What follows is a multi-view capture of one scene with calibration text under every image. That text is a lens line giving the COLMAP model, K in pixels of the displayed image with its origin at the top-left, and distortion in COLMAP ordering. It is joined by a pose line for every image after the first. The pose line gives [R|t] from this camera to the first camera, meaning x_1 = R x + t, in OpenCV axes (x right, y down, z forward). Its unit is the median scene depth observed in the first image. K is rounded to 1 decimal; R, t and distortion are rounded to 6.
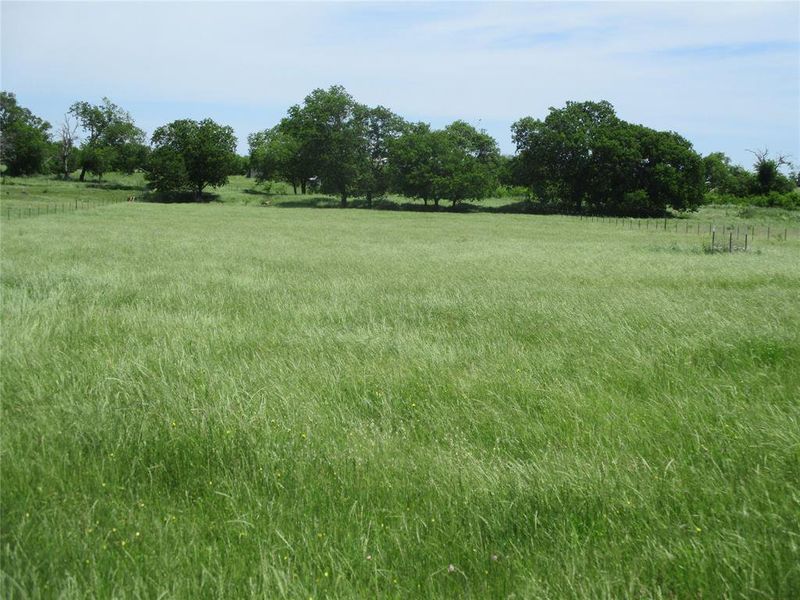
lens RADIAL K [[660.2, 0, 405.8], [0, 660.2, 299.8], [0, 0, 1]] dist [-0.034166, 0.009586]
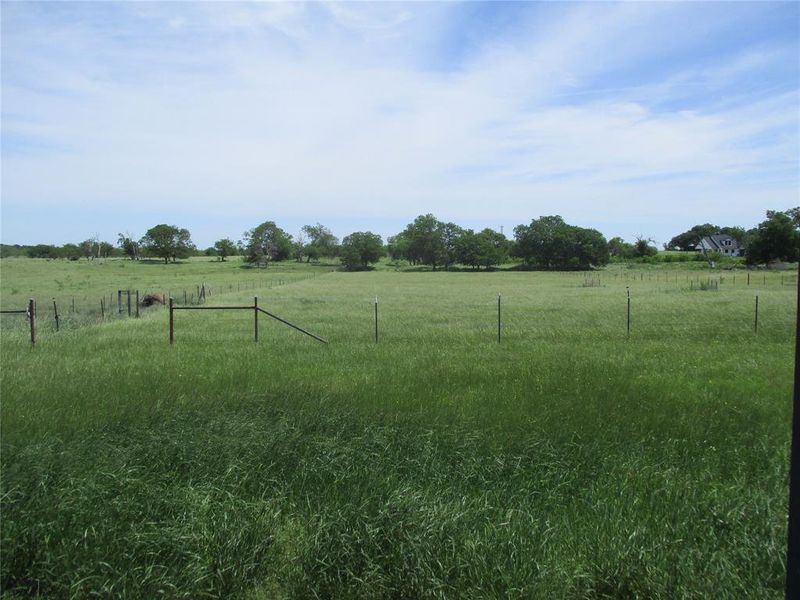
lens RADIAL K [[660.2, 0, 405.8], [0, 660.2, 299.8], [0, 0, 1]] dist [-0.034166, 0.009586]
pose [[0.987841, -0.028863, -0.152764, 0.134767], [0.014371, 0.995361, -0.095132, 0.148121], [0.154801, 0.091780, 0.983673, -1.062140]]
